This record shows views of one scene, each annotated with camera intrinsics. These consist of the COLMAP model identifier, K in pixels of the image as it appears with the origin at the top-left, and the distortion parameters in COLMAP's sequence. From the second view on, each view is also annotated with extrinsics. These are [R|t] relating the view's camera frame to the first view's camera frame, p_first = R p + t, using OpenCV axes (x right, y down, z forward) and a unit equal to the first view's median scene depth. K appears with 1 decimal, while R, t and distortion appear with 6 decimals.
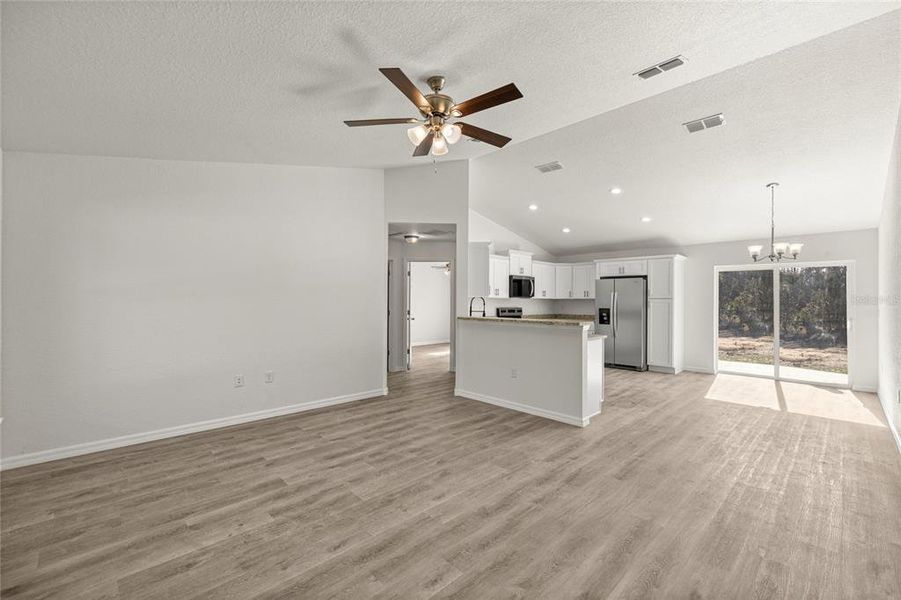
lens RADIAL K [[387.1, 0, 450.2], [0, 387.1, 301.8], [0, 0, 1]] dist [0.000641, -0.000033]
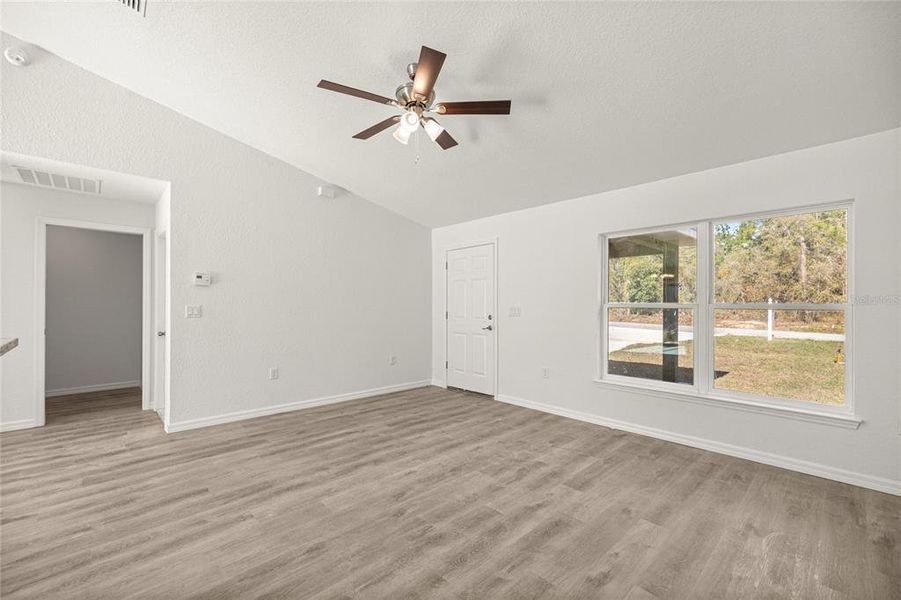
lens RADIAL K [[387.1, 0, 450.8], [0, 387.1, 302.5], [0, 0, 1]] dist [0.000641, -0.000033]
pose [[-0.999839, -0.011744, 0.013600, -0.145590], [-0.011843, 0.999904, -0.007166, 0.024605], [-0.013514, -0.007325, -0.999882, 1.998049]]
